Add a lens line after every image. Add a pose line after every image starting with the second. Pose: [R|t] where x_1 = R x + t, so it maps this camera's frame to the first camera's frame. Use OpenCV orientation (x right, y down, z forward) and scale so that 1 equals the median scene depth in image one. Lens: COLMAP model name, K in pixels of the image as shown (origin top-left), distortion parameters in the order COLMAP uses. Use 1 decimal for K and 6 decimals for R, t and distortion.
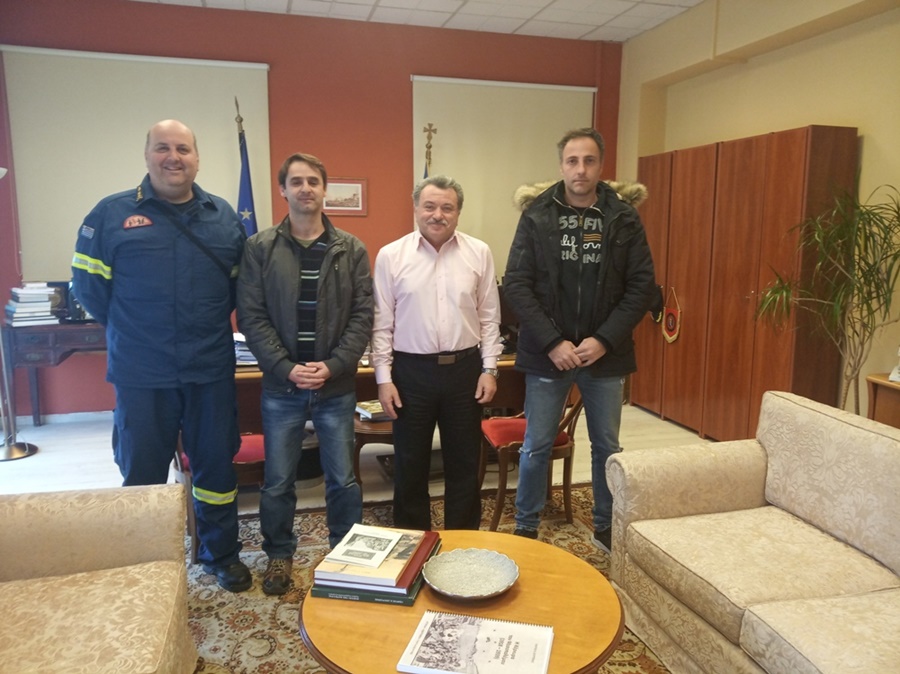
lens RADIAL K [[691.2, 0, 454.4], [0, 691.2, 332.7], [0, 0, 1]] dist [0.000301, -0.004198]
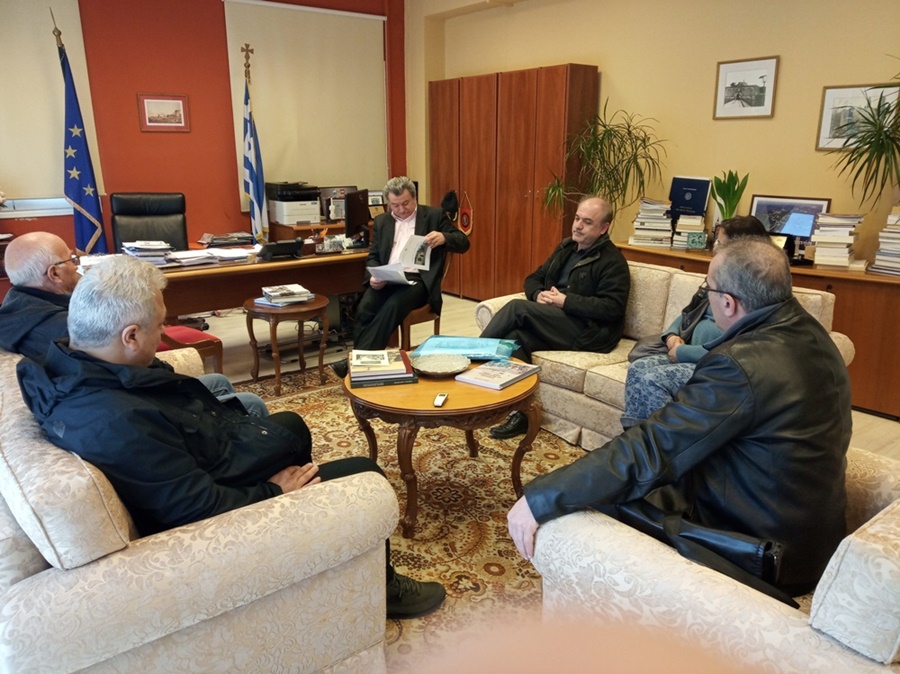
lens RADIAL K [[676.4, 0, 450.0], [0, 676.4, 337.0], [0, 0, 1]] dist [0.044566, -0.059953]
pose [[0.927800, -0.108334, 0.357003, -0.191068], [0.062821, 0.988614, 0.136736, 0.027334], [-0.367752, -0.104437, 0.924041, -0.166282]]
